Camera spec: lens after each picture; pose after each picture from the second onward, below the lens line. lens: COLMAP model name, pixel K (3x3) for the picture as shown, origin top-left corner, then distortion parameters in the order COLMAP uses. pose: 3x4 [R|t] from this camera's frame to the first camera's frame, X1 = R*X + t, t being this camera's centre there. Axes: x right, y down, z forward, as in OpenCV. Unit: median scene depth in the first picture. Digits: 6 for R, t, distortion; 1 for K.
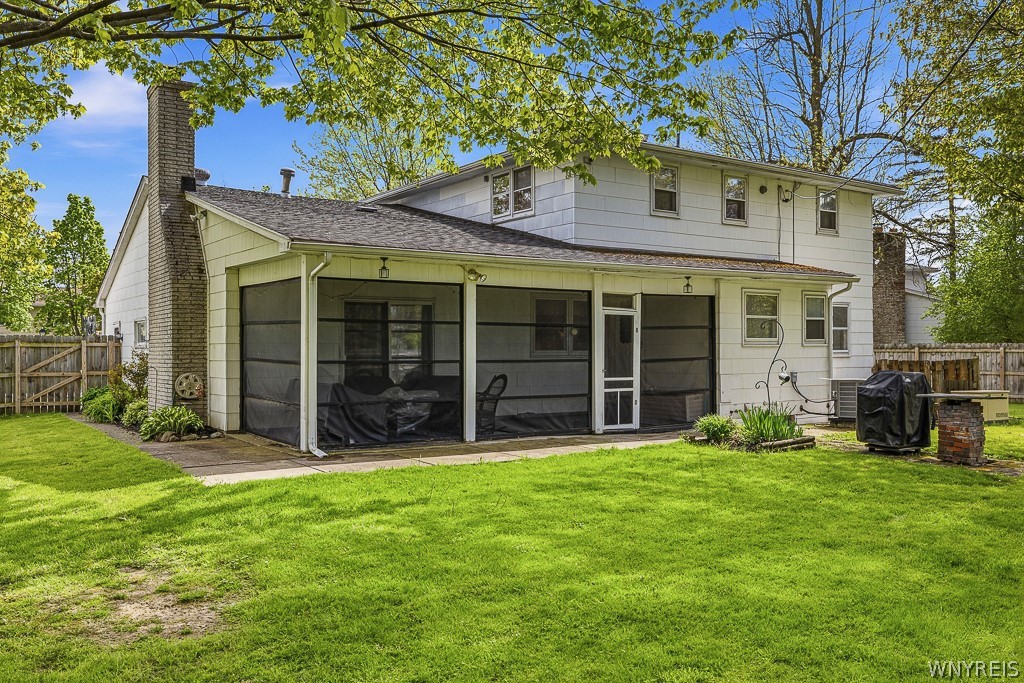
lens RADIAL K [[876.2, 0, 512.0], [0, 876.2, 341.5], [0, 0, 1]] dist [-0.010198, -0.002939]
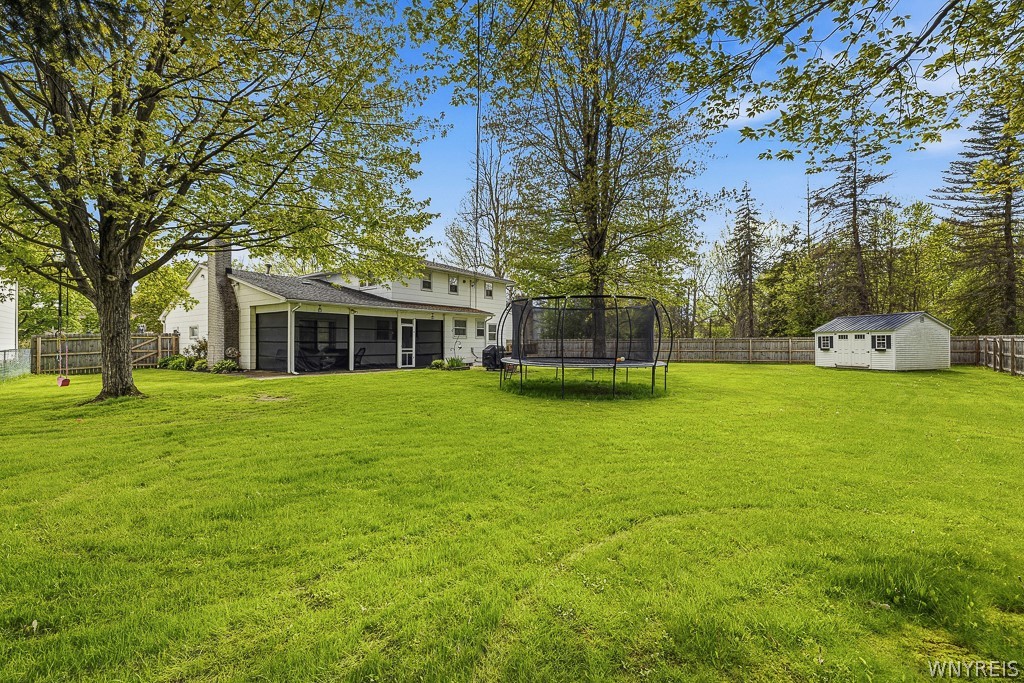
lens RADIAL K [[436.8, 0, 514.9], [0, 436.8, 342.2], [0, 0, 1]] dist [-0.001387, -0.000528]
pose [[0.947508, 0.001713, 0.319728, 0.000535], [-0.002256, 0.999997, 0.001328, 0.017599], [-0.319725, -0.001980, 0.947508, -0.435373]]
